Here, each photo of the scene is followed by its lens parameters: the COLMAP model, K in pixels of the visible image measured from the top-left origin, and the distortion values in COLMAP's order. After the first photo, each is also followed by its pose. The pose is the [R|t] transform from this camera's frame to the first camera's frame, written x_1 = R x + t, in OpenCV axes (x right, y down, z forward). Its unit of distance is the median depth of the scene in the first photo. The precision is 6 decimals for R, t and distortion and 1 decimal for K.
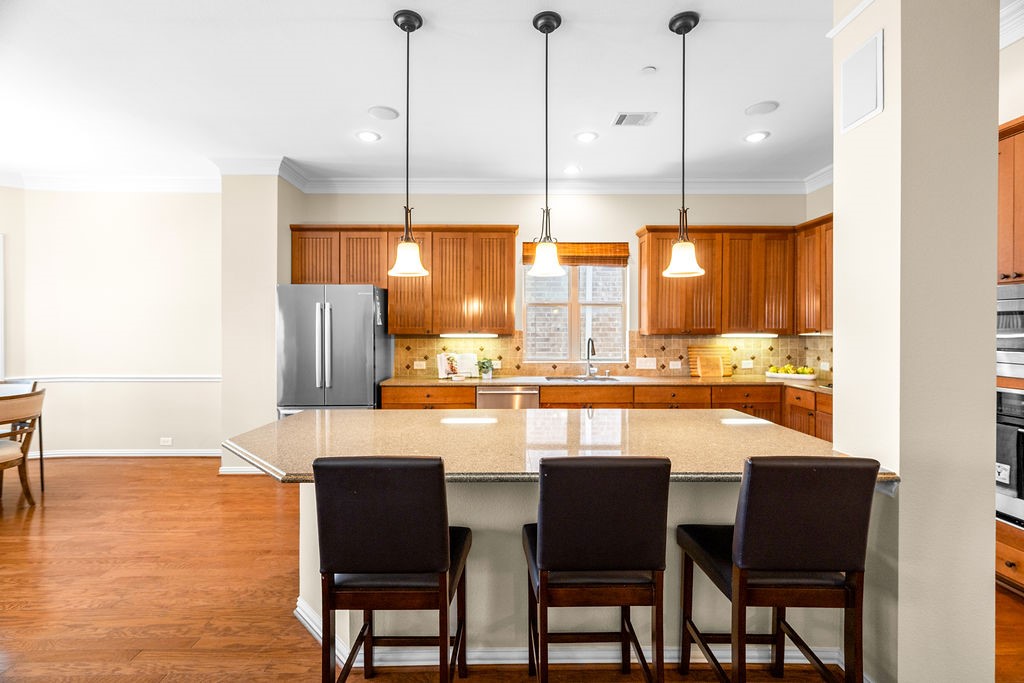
lens RADIAL K [[465.5, 0, 509.4], [0, 465.5, 335.2], [0, 0, 1]] dist [-0.002184, 0.000387]
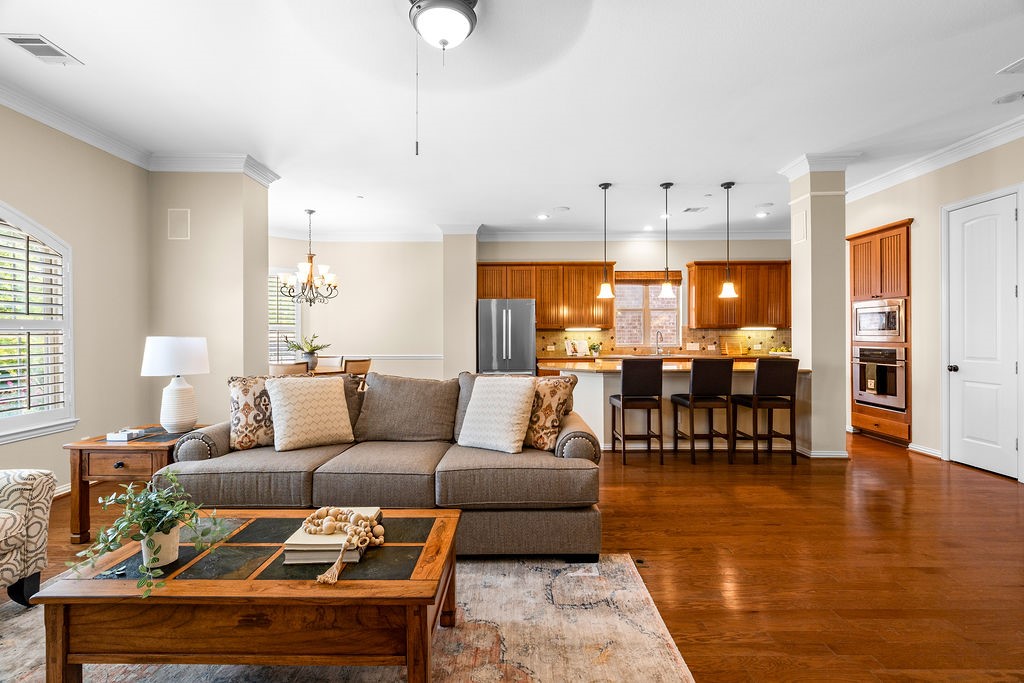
lens RADIAL K [[465.5, 0, 509.3], [0, 465.5, 337.7], [0, 0, 1]] dist [-0.002184, 0.000387]
pose [[0.999842, -0.004534, -0.017171, -0.312602], [0.004458, 0.999980, -0.004494, 0.034857], [0.017191, 0.004417, 0.999842, -0.611866]]
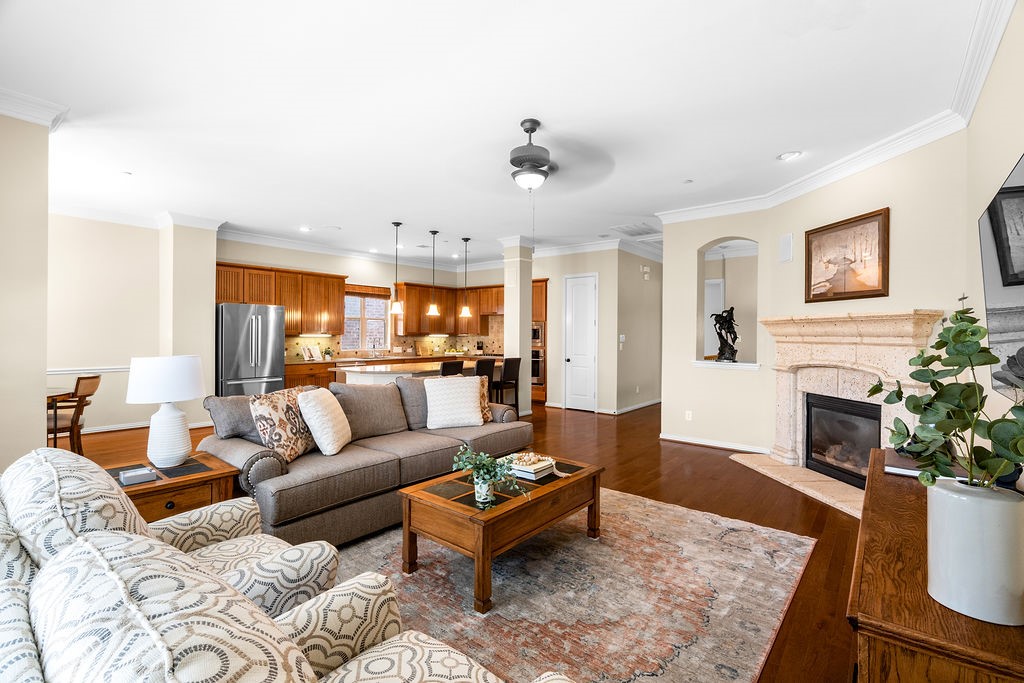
lens RADIAL K [[465.5, 0, 512.9], [0, 465.5, 334.4], [0, 0, 1]] dist [-0.002184, 0.000387]
pose [[0.638259, 0.002618, 0.769817, -0.935604], [0.002994, 0.999978, -0.005883, 0.008245], [-0.769816, 0.006059, 0.638237, -0.648018]]
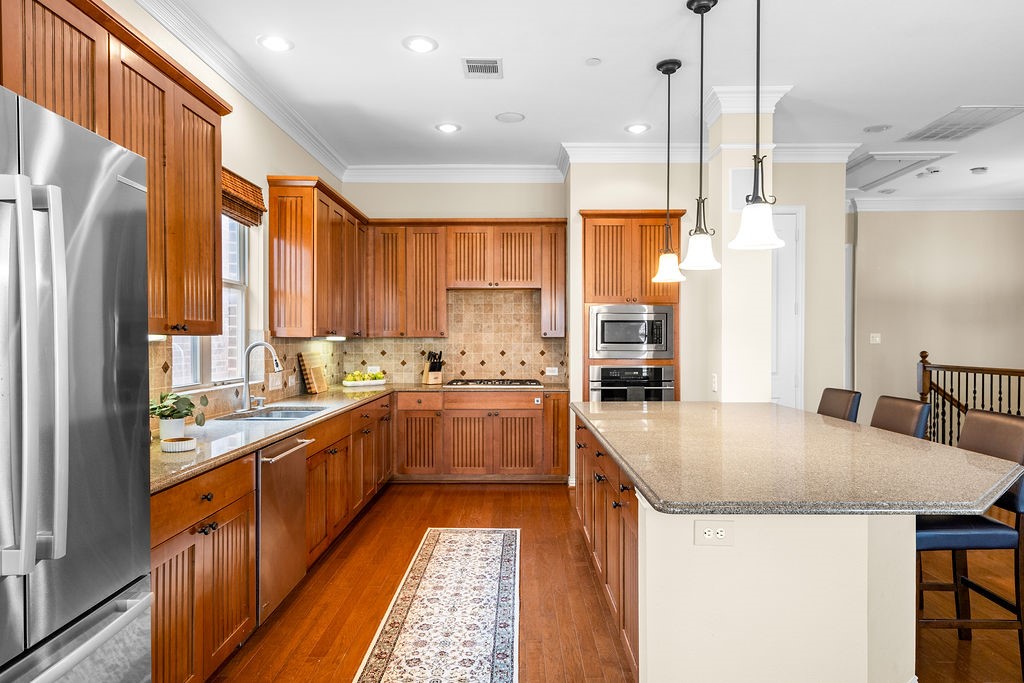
lens RADIAL K [[593.9, 0, 509.1], [0, 593.9, 341.8], [0, 0, 1]] dist [0.002177, 0.000197]
pose [[0.020772, -0.005246, 0.999770, -0.536356], [0.010928, 0.999928, 0.005020, 0.004758], [-0.999725, 0.010821, 0.020828, 0.677490]]
